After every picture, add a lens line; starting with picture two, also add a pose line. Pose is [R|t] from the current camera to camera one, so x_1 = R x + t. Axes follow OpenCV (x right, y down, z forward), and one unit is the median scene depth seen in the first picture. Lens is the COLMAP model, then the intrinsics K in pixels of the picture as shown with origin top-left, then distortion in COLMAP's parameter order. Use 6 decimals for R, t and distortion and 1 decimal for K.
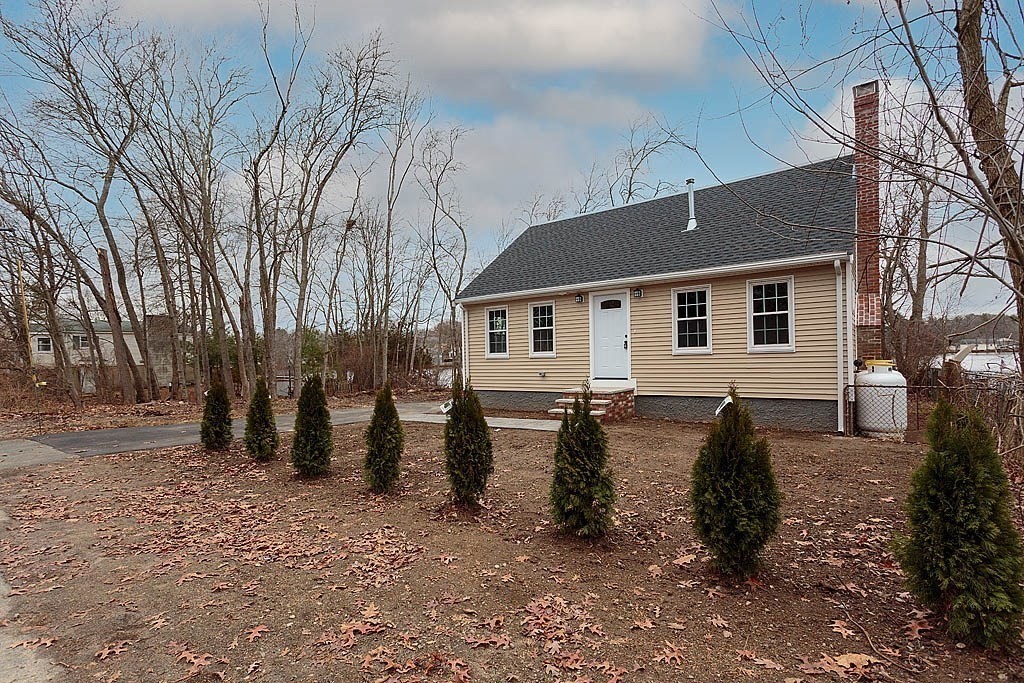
lens RADIAL K [[489.6, 0, 518.0], [0, 489.6, 348.5], [0, 0, 1]] dist [0.030584, -0.000014]
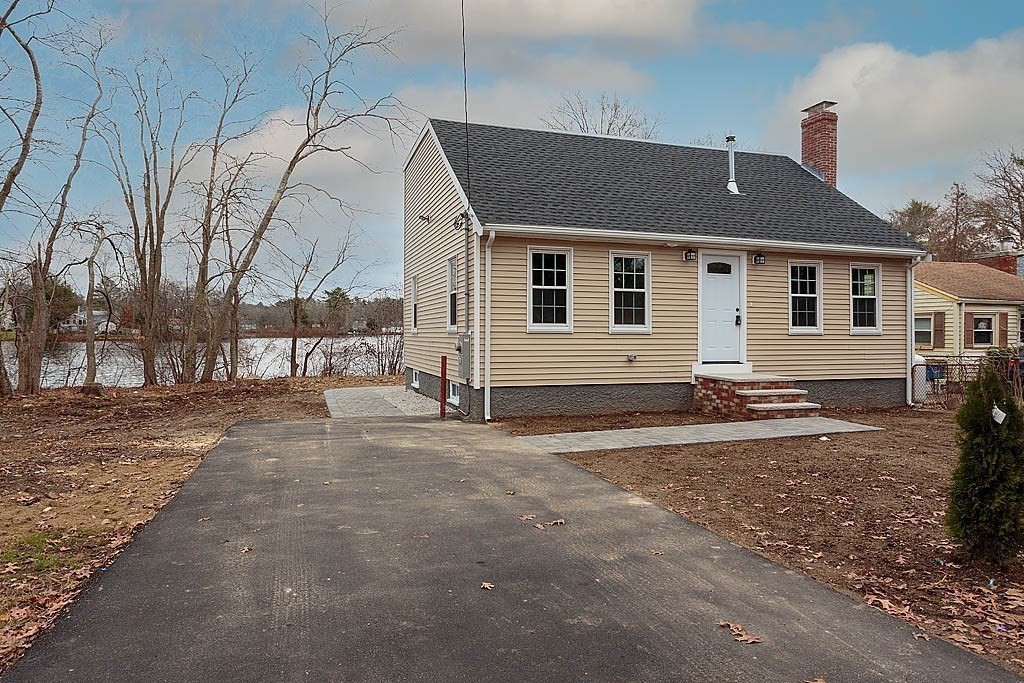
lens RADIAL K [[668.8, 0, 532.2], [0, 668.8, 304.3], [0, 0, 1]] dist [-0.025345, 0.007931]
pose [[0.582237, 0.060292, 0.810780, -0.821250], [-0.036790, 0.998179, -0.047807, 0.029122], [-0.812186, -0.001993, 0.583395, 0.598324]]
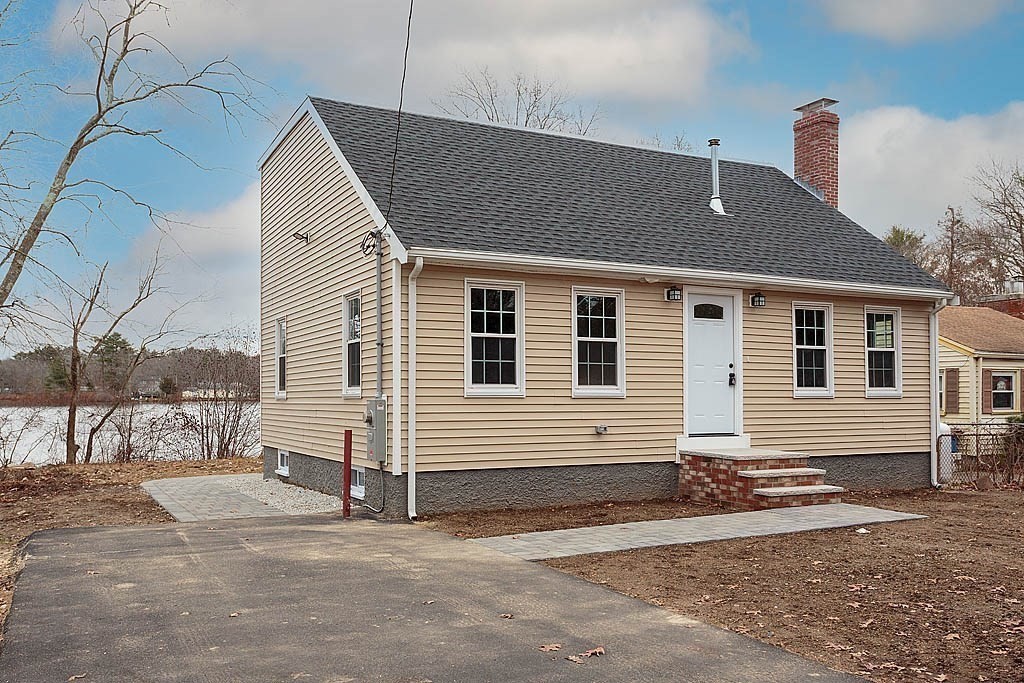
lens RADIAL K [[909.7, 0, 549.4], [0, 909.7, 348.8], [0, 0, 1]] dist [0.008567, -0.003190]
pose [[0.438727, 0.070125, 0.895880, -0.863544], [-0.030253, 0.997538, -0.063268, 0.031500], [-0.898111, 0.000655, 0.439769, 0.661482]]
